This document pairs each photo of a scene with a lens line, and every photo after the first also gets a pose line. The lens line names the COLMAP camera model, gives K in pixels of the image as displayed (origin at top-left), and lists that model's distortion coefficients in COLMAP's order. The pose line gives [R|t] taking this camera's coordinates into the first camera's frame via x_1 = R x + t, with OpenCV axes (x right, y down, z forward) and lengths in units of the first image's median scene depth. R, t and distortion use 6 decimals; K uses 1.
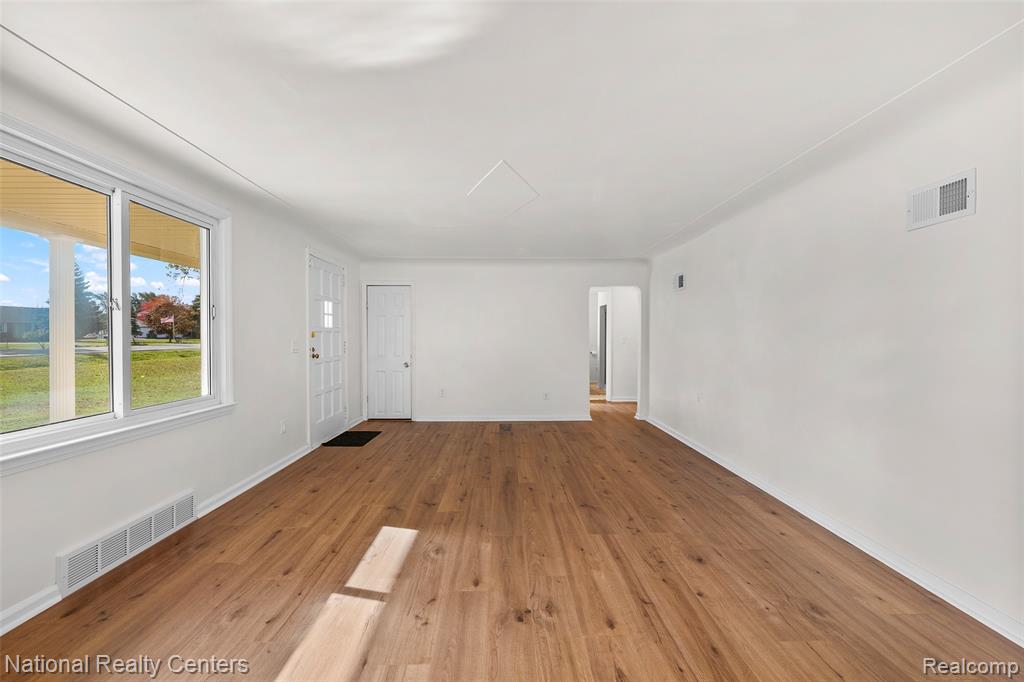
lens RADIAL K [[410.5, 0, 515.6], [0, 410.5, 337.3], [0, 0, 1]] dist [0.001503, -0.000648]
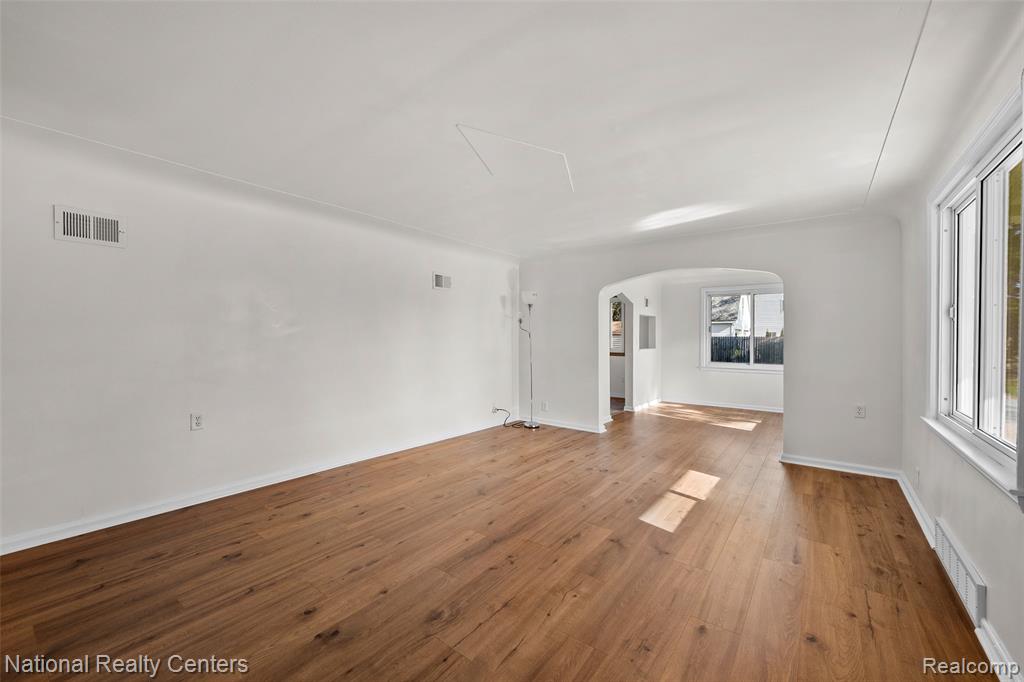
lens RADIAL K [[404.5, 0, 509.0], [0, 404.5, 339.7], [0, 0, 1]] dist [-0.000129, 0.000352]
pose [[-0.775500, -0.011873, 0.631236, -0.585625], [-0.008463, 0.999929, 0.008411, -0.006375], [-0.631291, 0.001180, -0.775545, 1.882092]]
